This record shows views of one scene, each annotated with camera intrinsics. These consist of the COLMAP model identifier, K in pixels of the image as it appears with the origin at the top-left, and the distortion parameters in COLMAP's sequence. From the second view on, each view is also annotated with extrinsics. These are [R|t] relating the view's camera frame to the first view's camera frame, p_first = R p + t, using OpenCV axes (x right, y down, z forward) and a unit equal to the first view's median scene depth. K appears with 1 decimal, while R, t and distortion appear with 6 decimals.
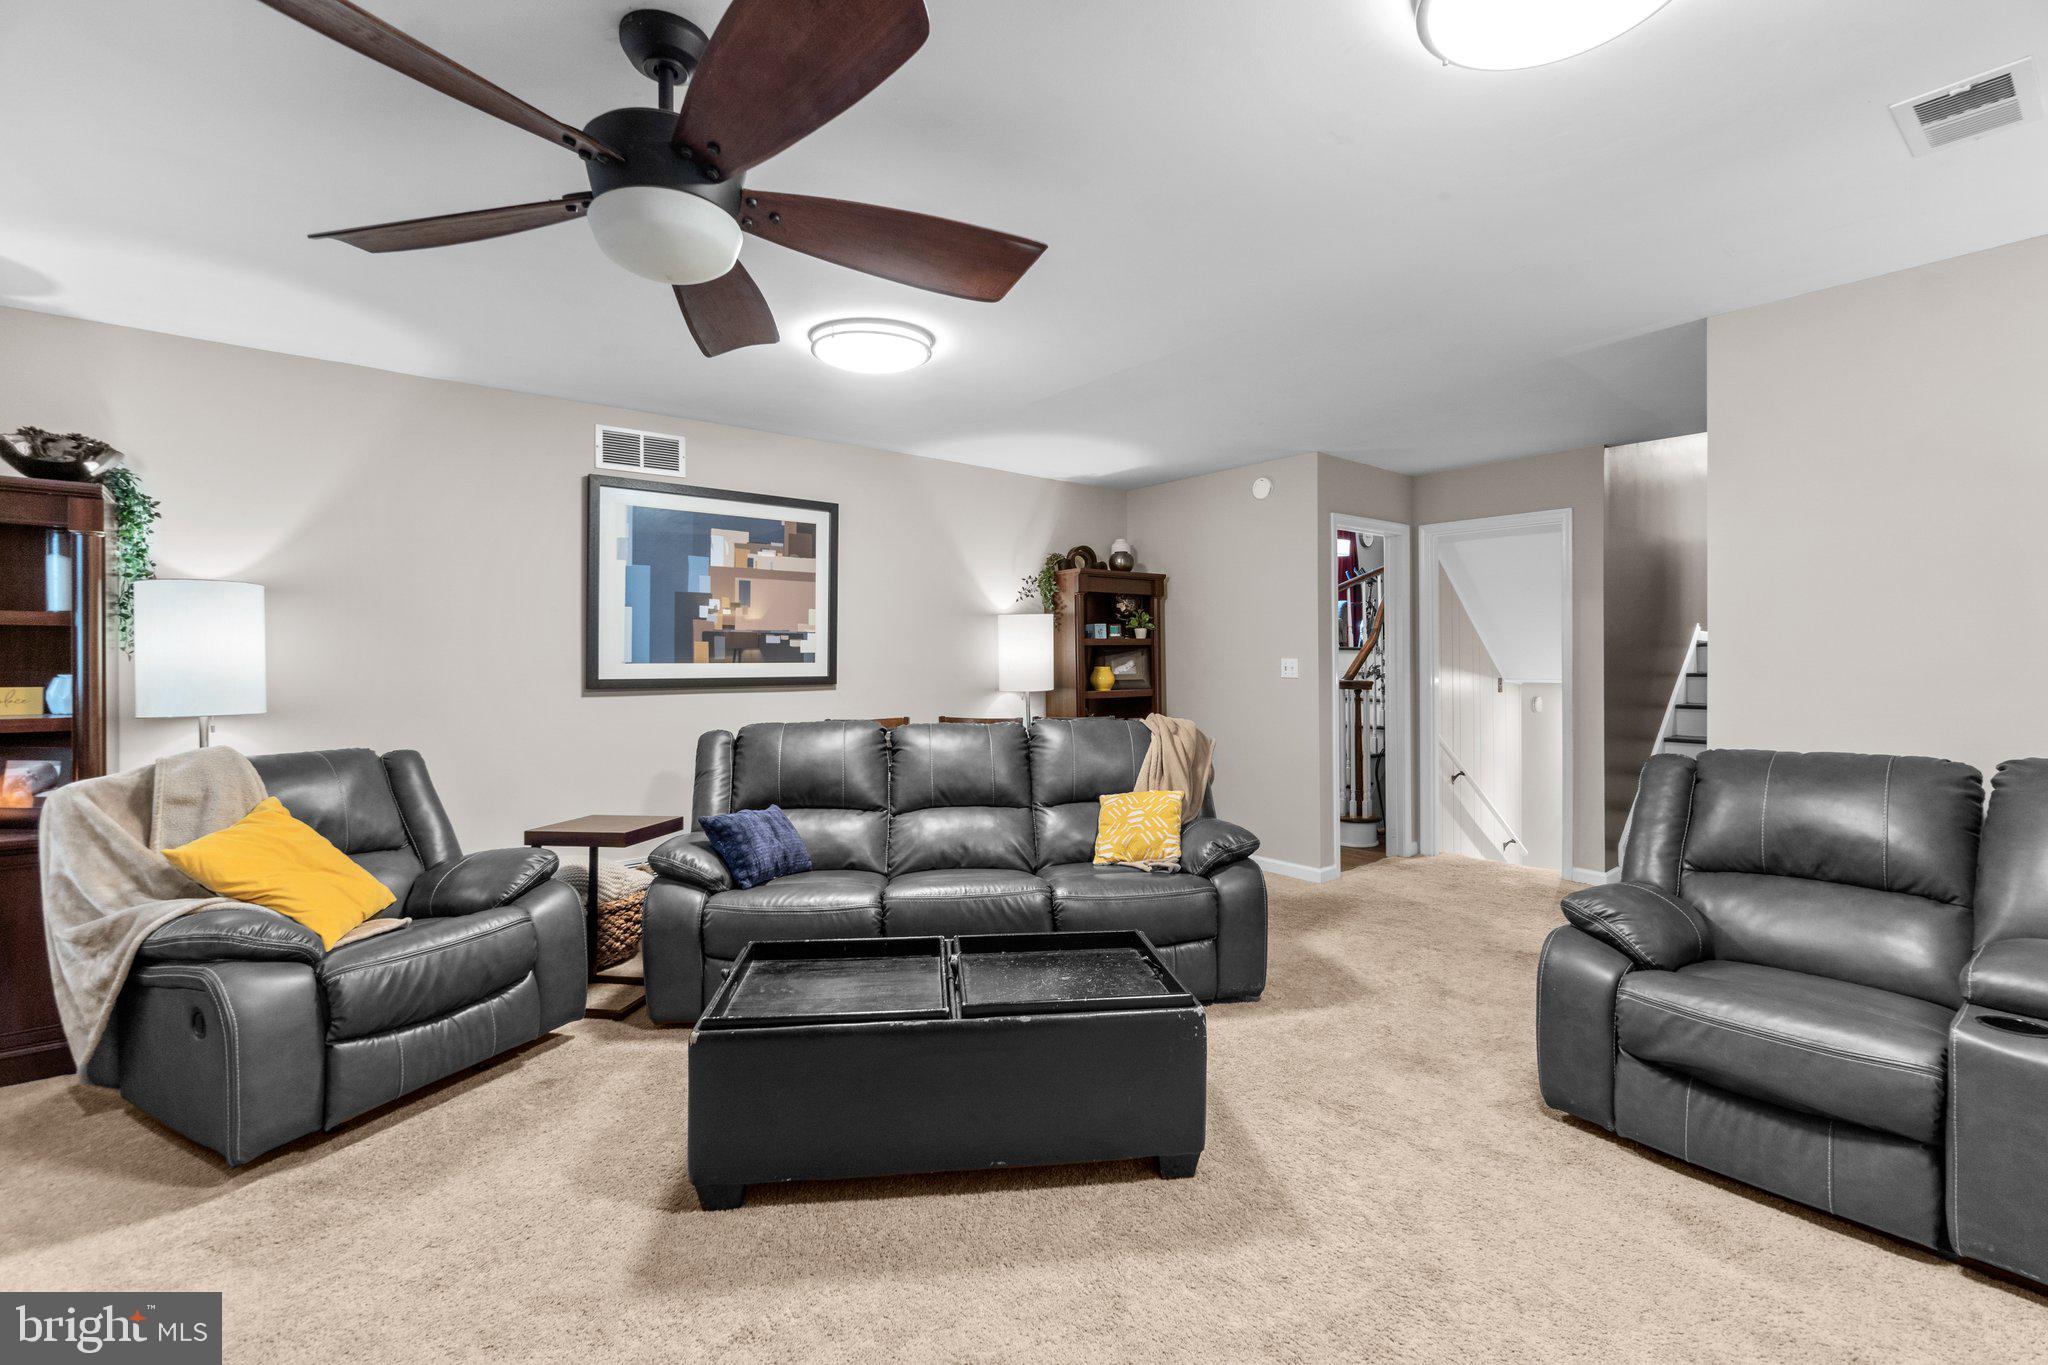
lens RADIAL K [[892.7, 0, 1022.7], [0, 892.7, 664.0], [0, 0, 1]] dist [-0.002405, 0.001039]
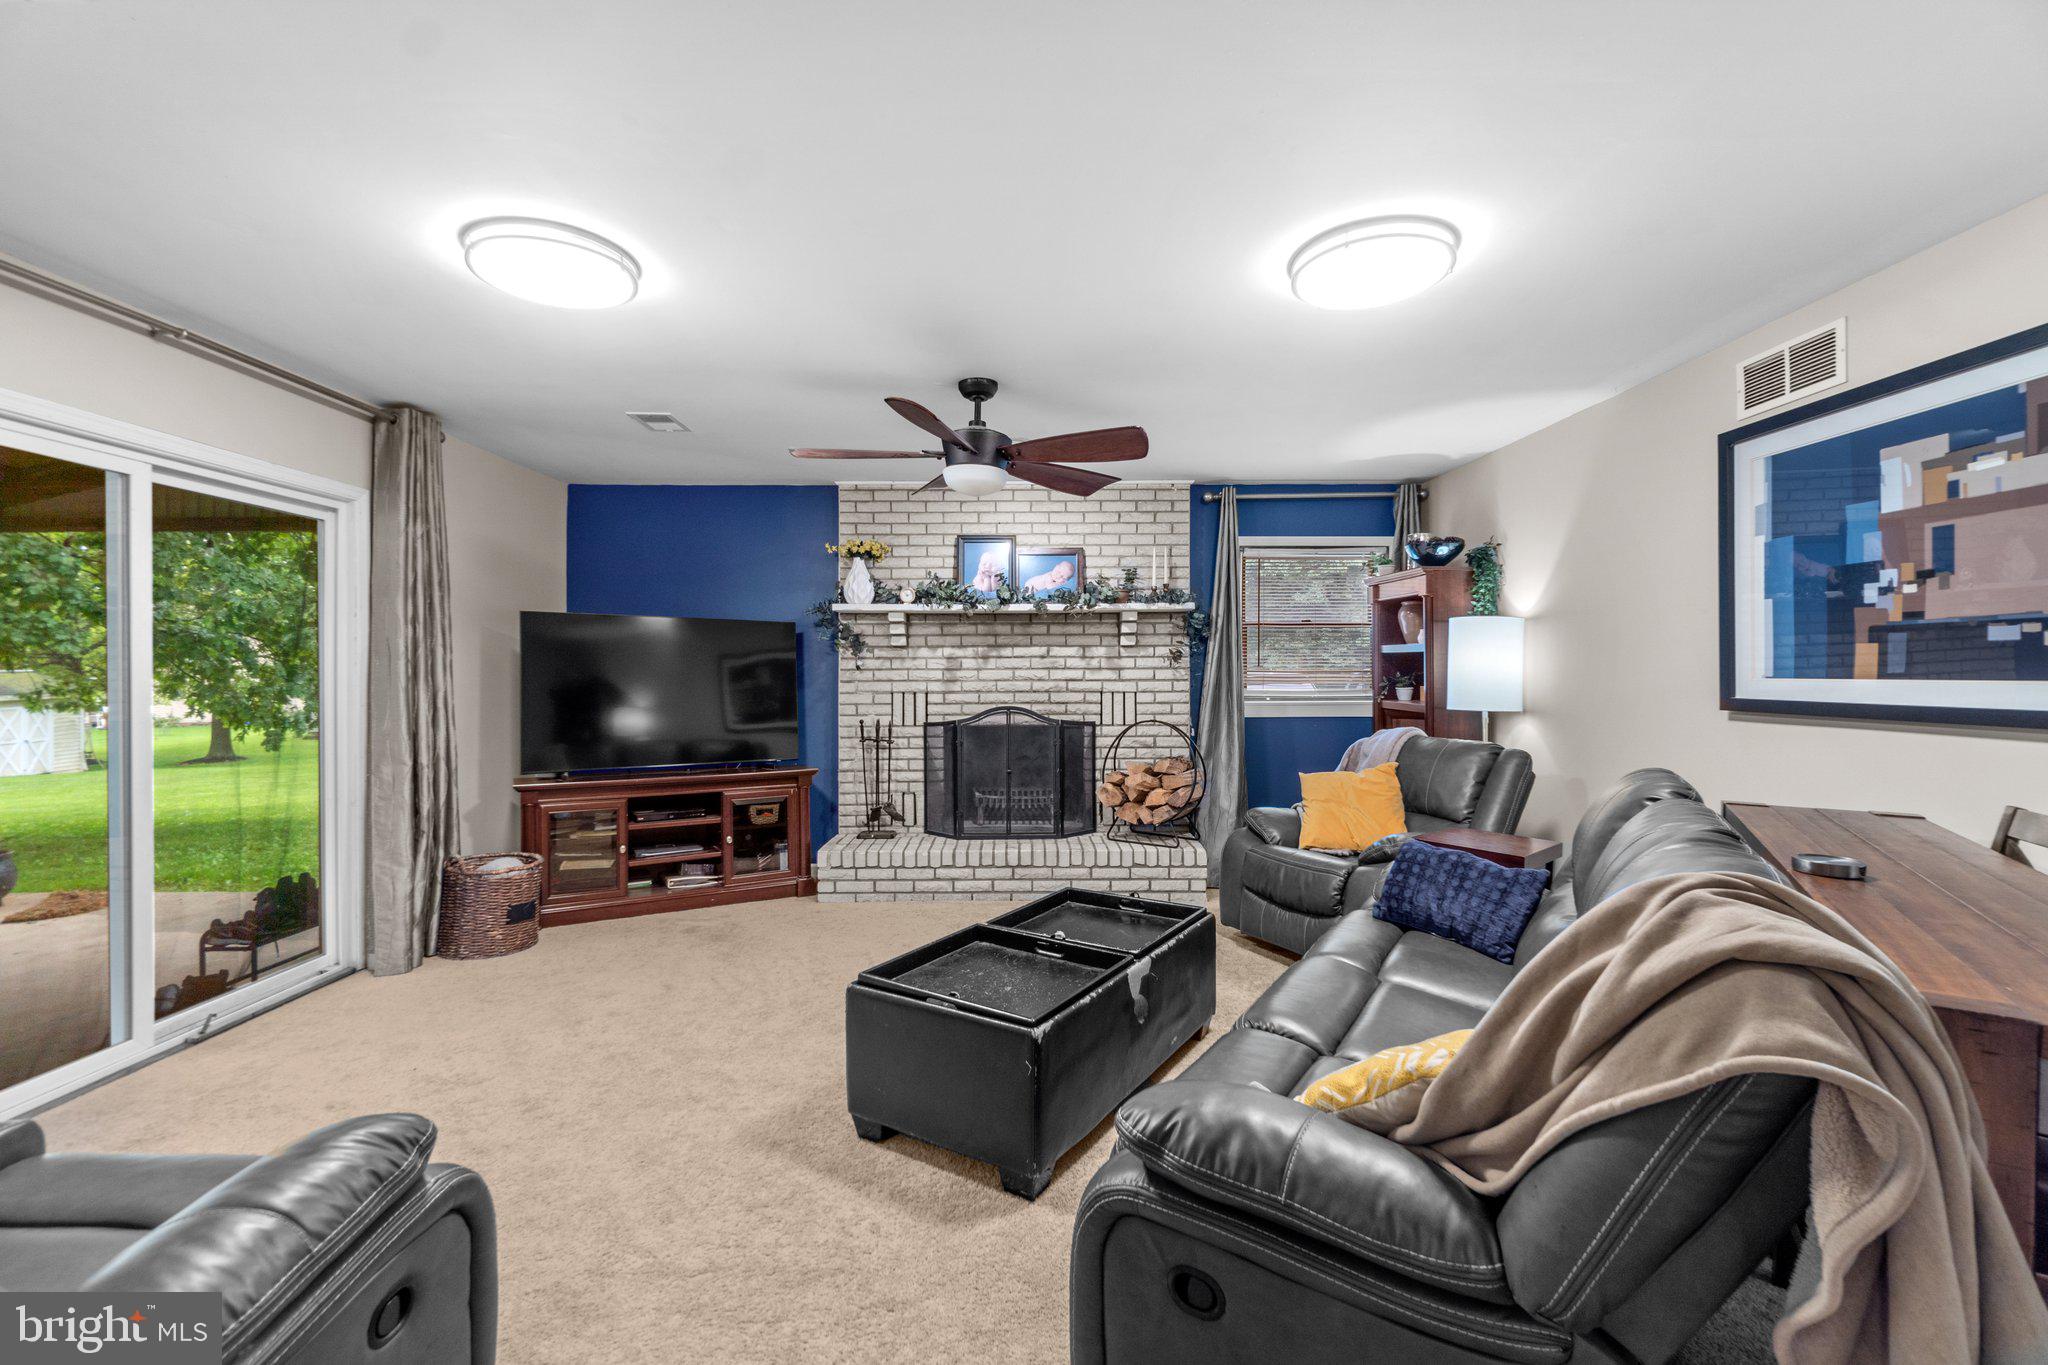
lens RADIAL K [[892.7, 0, 1021.5], [0, 892.7, 674.6], [0, 0, 1]] dist [-0.002405, 0.001039]
pose [[-0.635790, 0.004672, -0.771848, 0.462986], [-0.005882, 0.999923, 0.010897, -0.007130], [0.771839, 0.011468, -0.635714, 0.937886]]
